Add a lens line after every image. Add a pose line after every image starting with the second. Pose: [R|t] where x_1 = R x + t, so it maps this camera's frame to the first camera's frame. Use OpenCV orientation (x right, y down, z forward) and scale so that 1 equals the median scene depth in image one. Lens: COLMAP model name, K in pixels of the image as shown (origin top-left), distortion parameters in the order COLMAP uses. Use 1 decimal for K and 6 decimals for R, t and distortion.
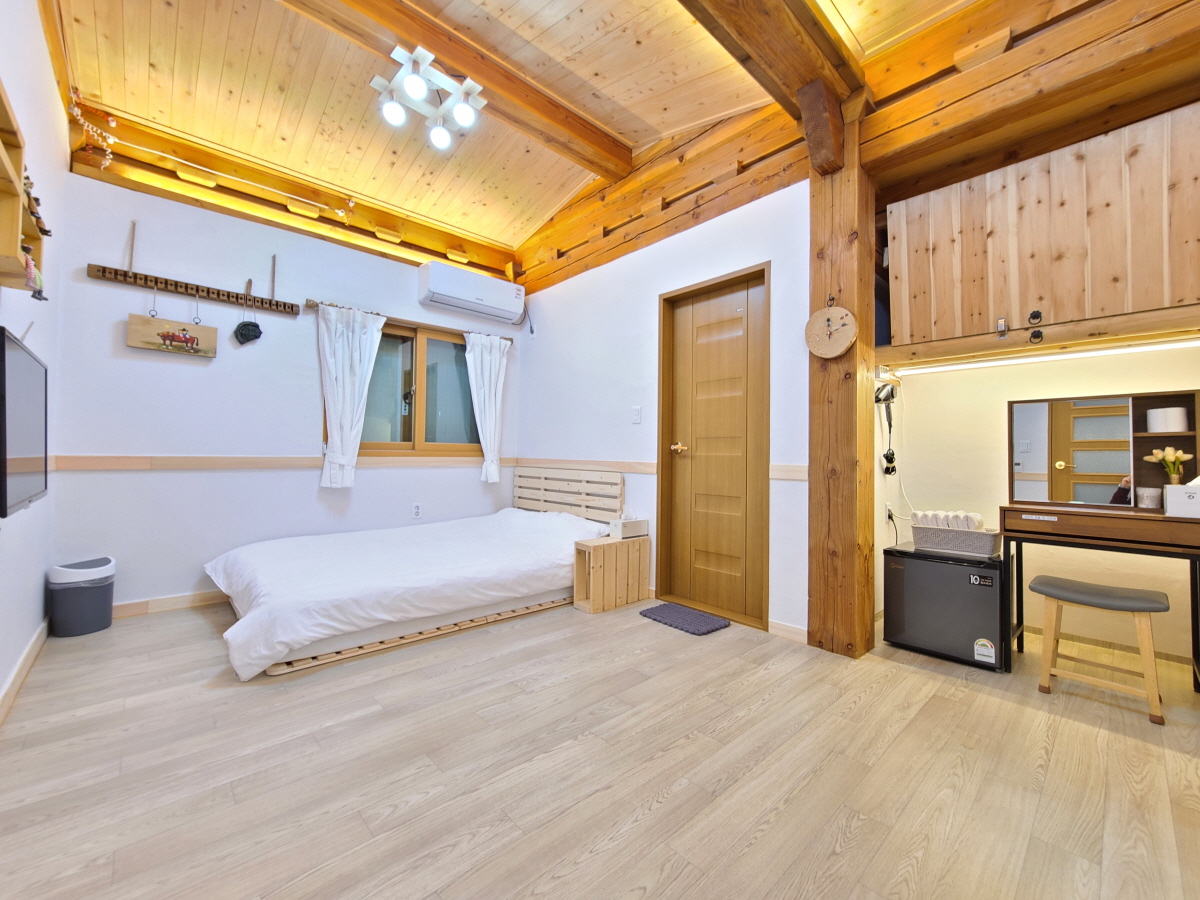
lens RADIAL K [[491.8, 0, 605.9], [0, 491.8, 442.7], [0, 0, 1]] dist [-0.001185, -0.000284]
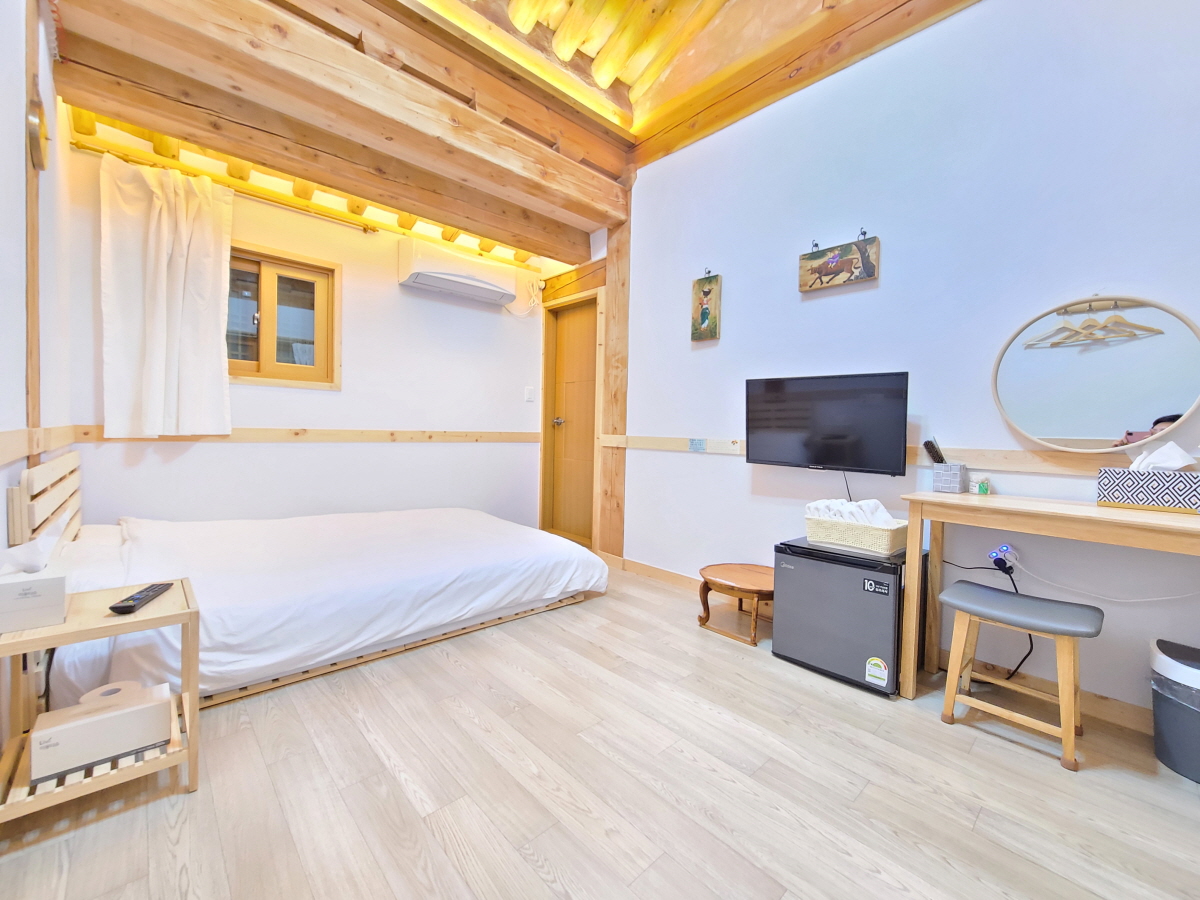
lens RADIAL K [[491.8, 0, 607.3], [0, 491.8, 446.2], [0, 0, 1]] dist [-0.001185, -0.000284]
pose [[0.007747, 0.025636, -0.999641, 0.129206], [0.004999, 0.999658, 0.025675, 0.014436], [0.999957, -0.005196, 0.007616, 0.797866]]
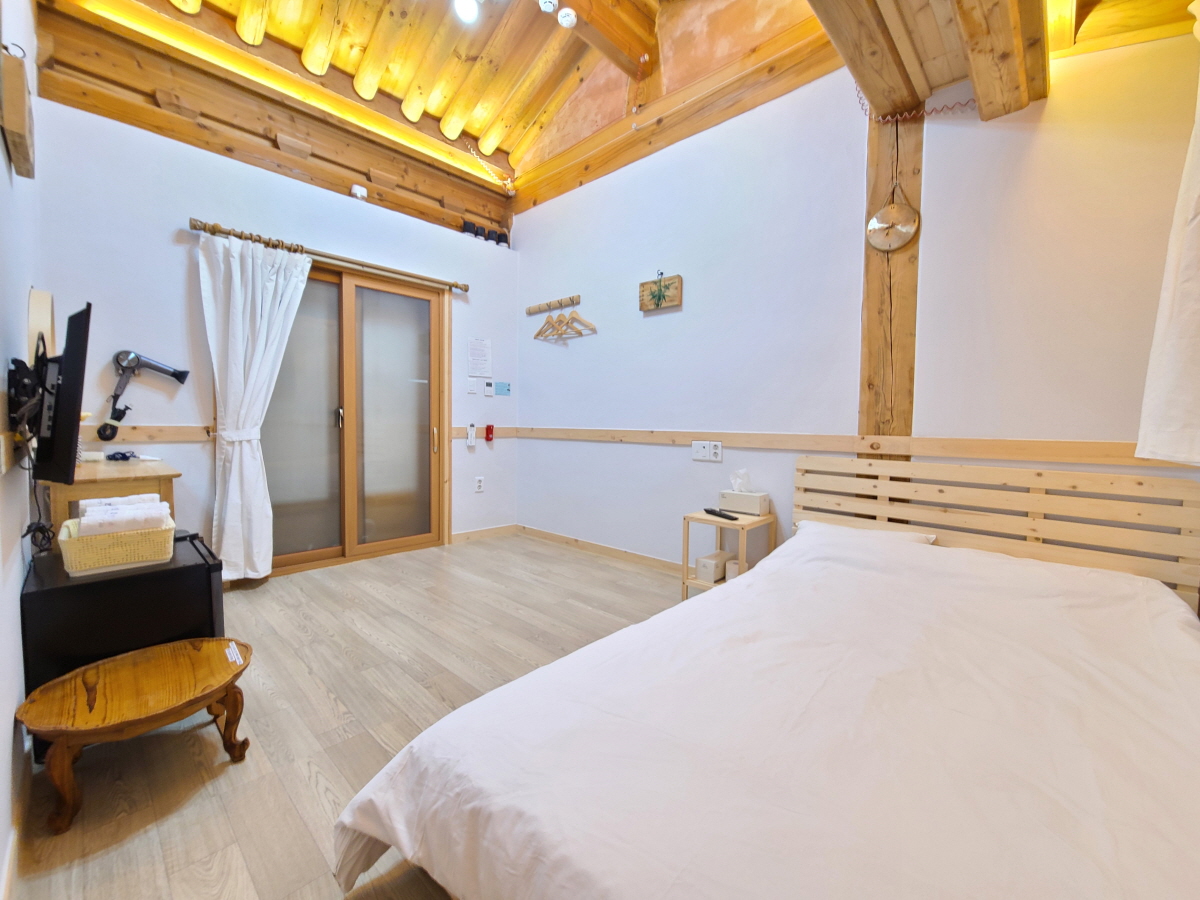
lens RADIAL K [[491.8, 0, 607.9], [0, 491.8, 438.9], [0, 0, 1]] dist [-0.001185, -0.000284]
pose [[-0.068025, -0.048517, 0.996503, -1.225911], [-0.043526, 0.998010, 0.045619, -0.007990], [-0.996734, -0.040271, -0.070002, 0.645665]]
